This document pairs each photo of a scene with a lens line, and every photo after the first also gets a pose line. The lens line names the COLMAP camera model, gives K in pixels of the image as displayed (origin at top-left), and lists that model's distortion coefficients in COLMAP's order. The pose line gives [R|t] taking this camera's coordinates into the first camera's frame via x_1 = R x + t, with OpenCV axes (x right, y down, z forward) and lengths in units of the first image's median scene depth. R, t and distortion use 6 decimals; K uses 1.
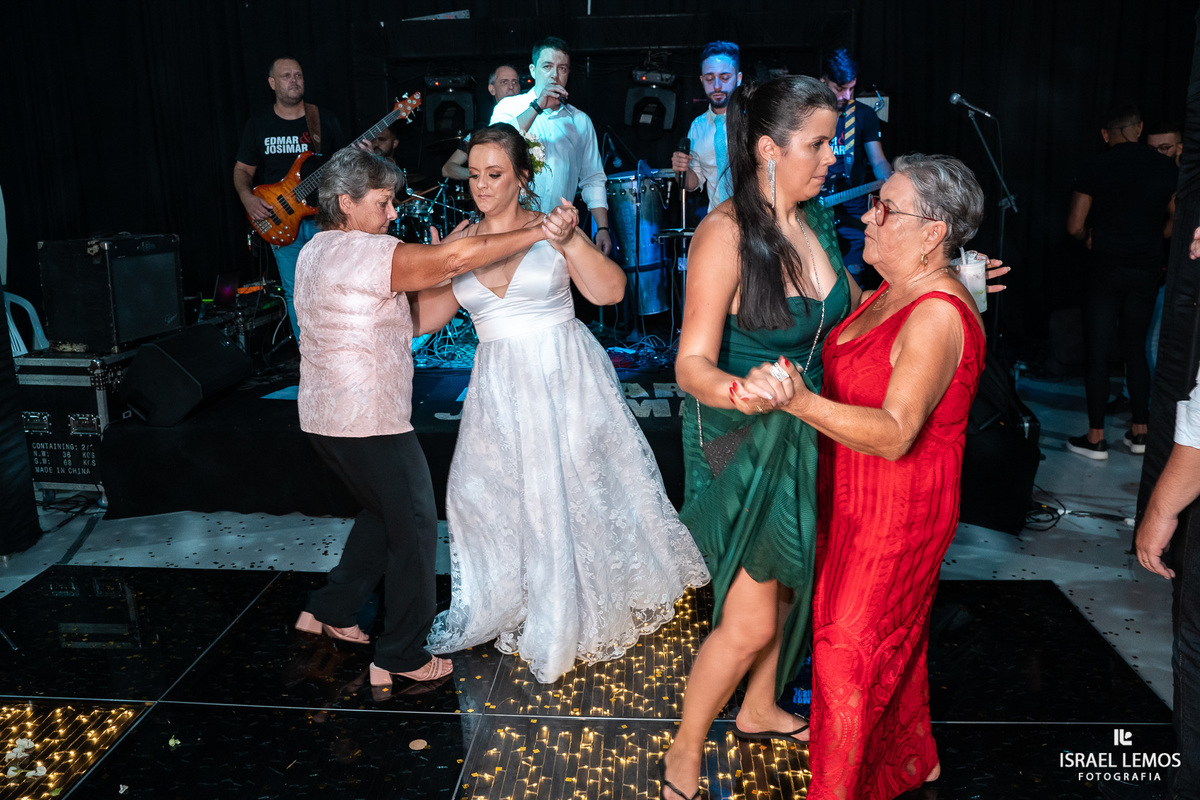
lens RADIAL K [[978.3, 0, 604.9], [0, 978.3, 401.6], [0, 0, 1]] dist [-0.100485, 0.064206]
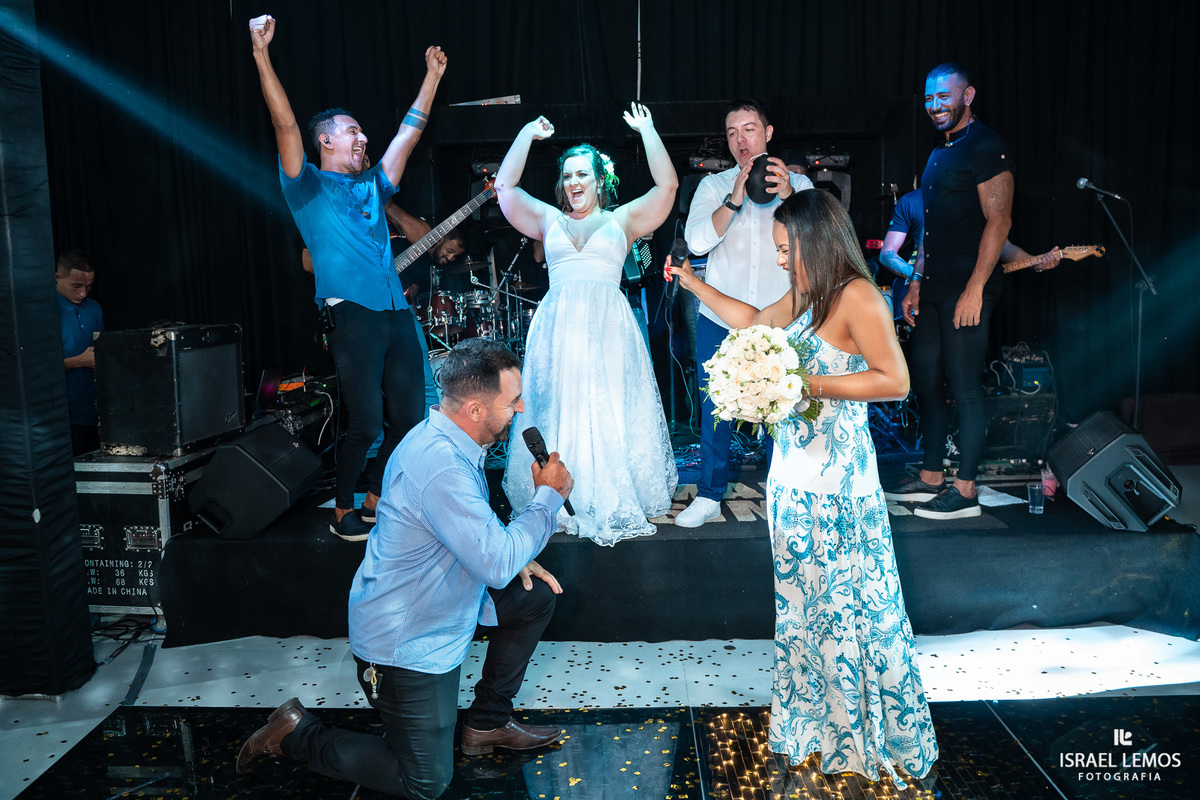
lens RADIAL K [[978.3, 0, 602.9], [0, 978.3, 399.7], [0, 0, 1]] dist [-0.100485, 0.064206]
pose [[0.998912, -0.011511, 0.045199, -0.159728], [0.015993, 0.994849, -0.100094, -0.007625], [-0.043814, 0.100708, 0.993951, 0.094413]]
